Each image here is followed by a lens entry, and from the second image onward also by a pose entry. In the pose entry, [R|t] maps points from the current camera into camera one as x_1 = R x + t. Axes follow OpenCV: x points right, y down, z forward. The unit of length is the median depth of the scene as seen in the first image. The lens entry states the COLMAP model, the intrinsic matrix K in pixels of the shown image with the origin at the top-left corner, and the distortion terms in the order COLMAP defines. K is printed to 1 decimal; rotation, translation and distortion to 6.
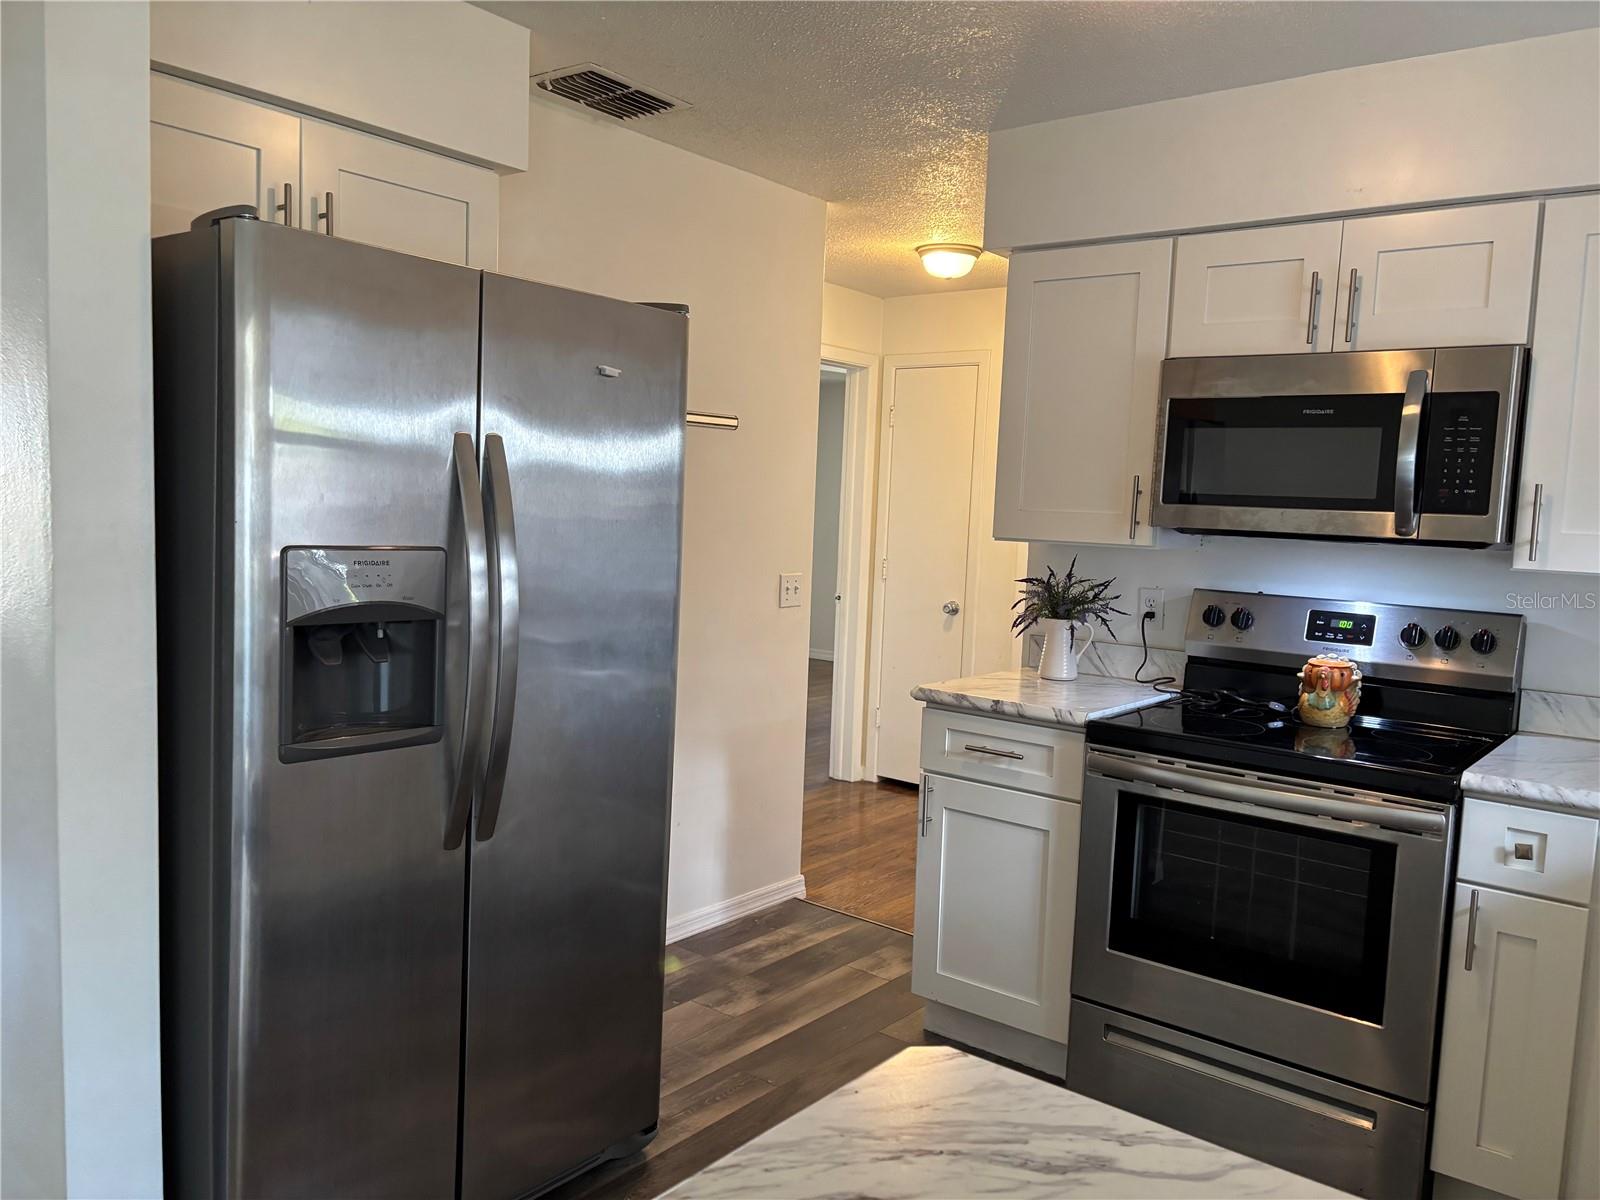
lens RADIAL K [[1205.6, 0, 797.3], [0, 1205.6, 604.1], [0, 0, 1]] dist [0.060136, -0.065008]
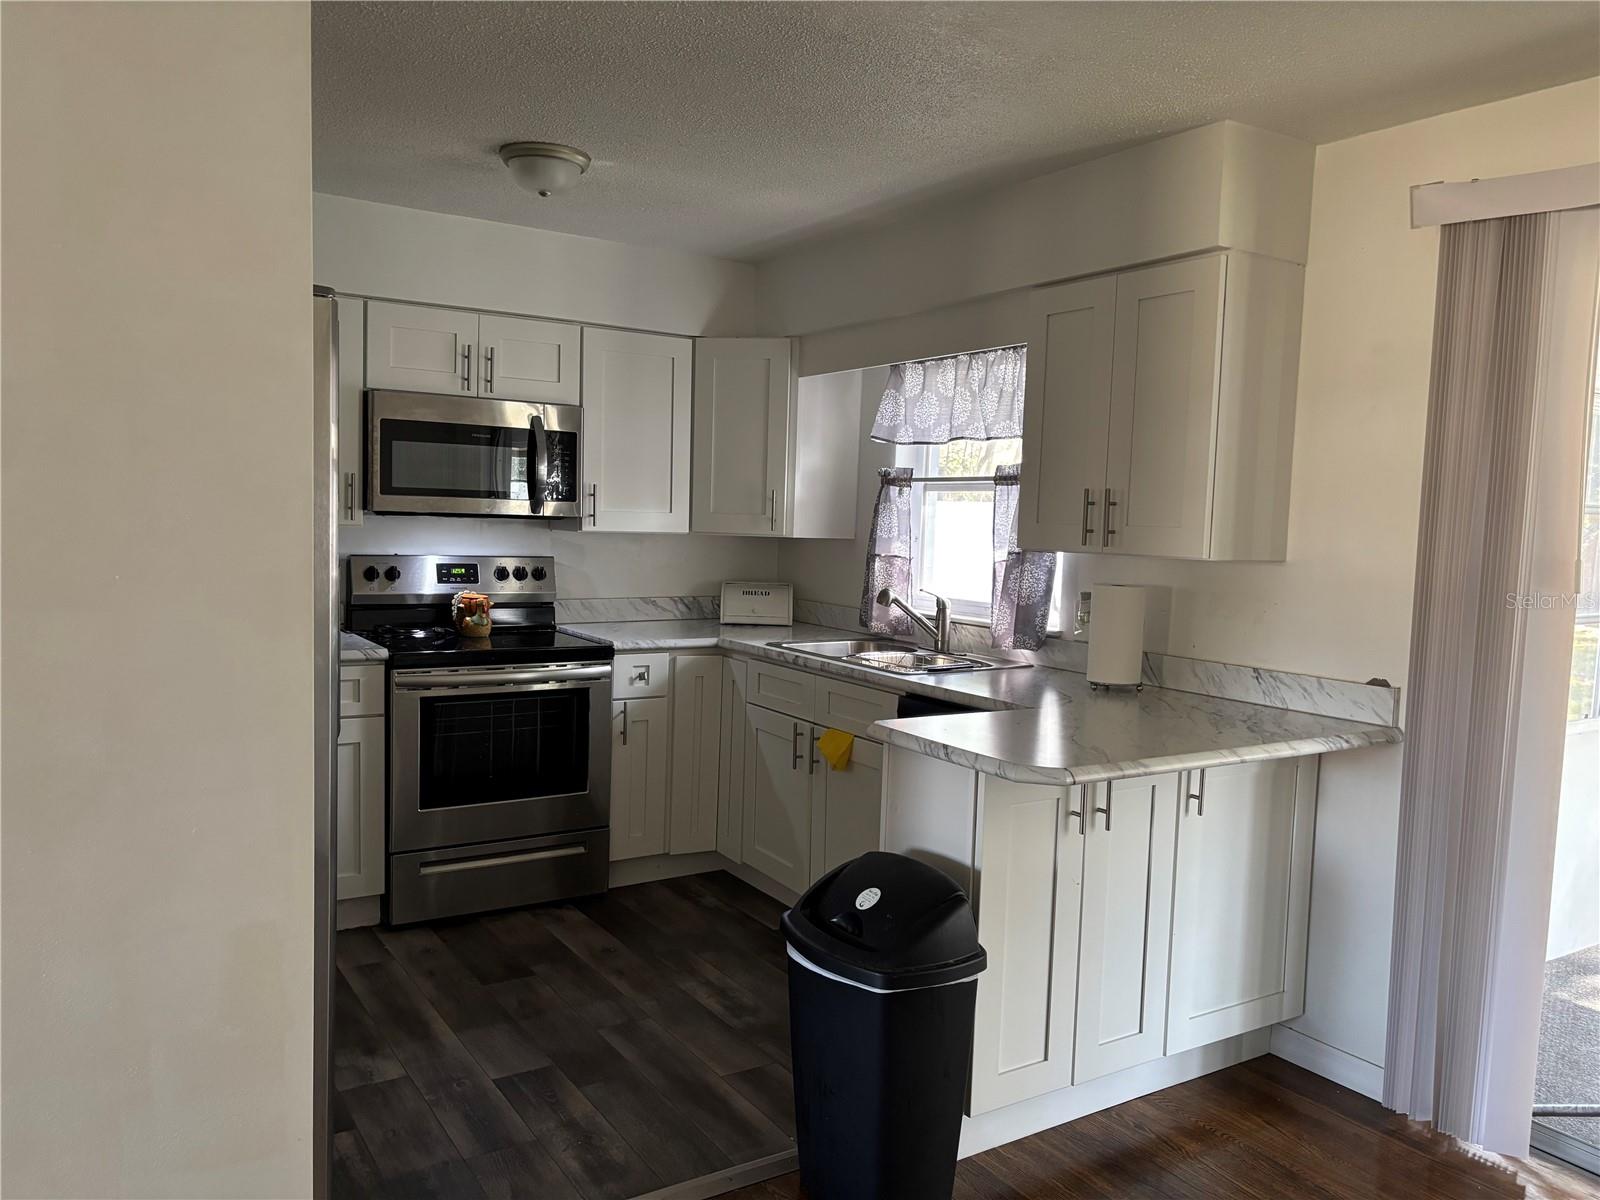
lens RADIAL K [[1205.6, 0, 800.0], [0, 1205.6, 605.2], [0, 0, 1]] dist [0.060136, -0.065008]
pose [[0.332266, -0.107115, 0.937083, -0.916830], [0.063958, 0.993802, 0.090921, -0.056520], [-0.941015, 0.029724, 0.337058, 0.093889]]
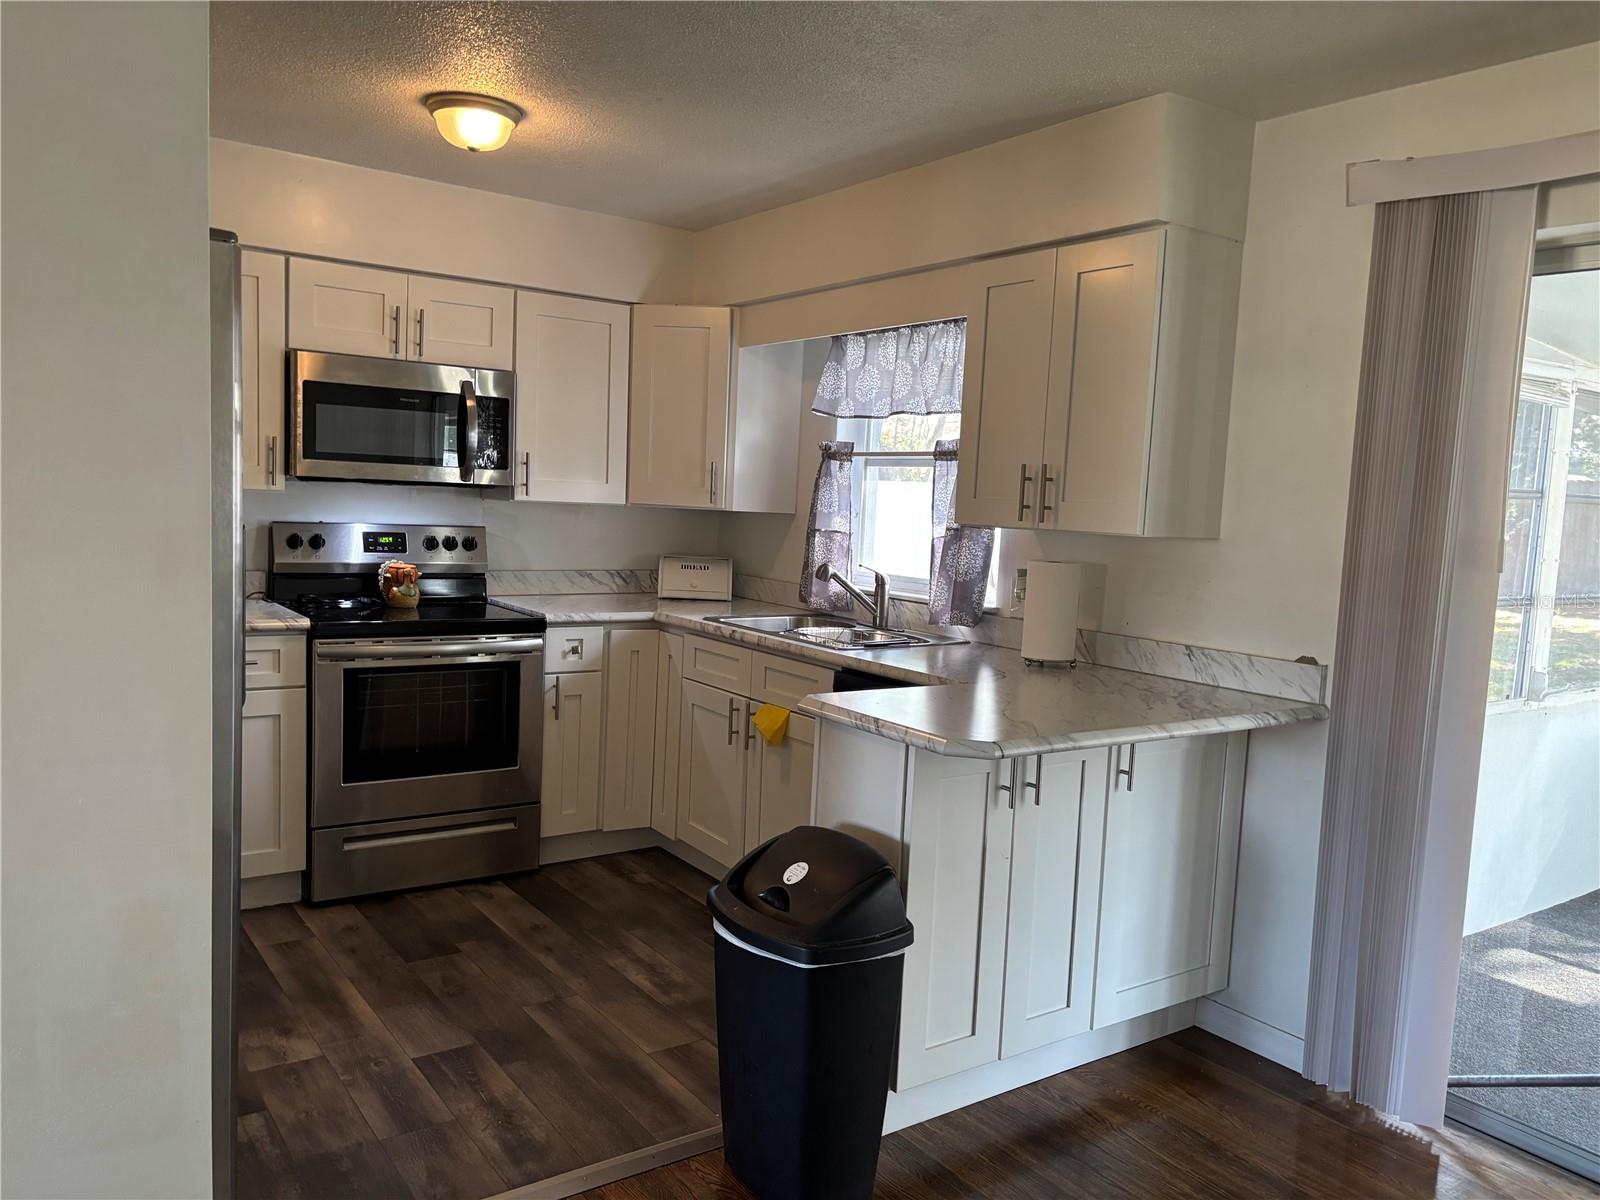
lens RADIAL K [[1205.6, 0, 804.6], [0, 1205.6, 605.6], [0, 0, 1]] dist [0.060136, -0.065008]
pose [[0.288637, -0.119669, 0.949931, -0.897450], [0.048045, 0.992718, 0.110461, -0.047120], [-0.956232, 0.013757, 0.292285, 0.087668]]
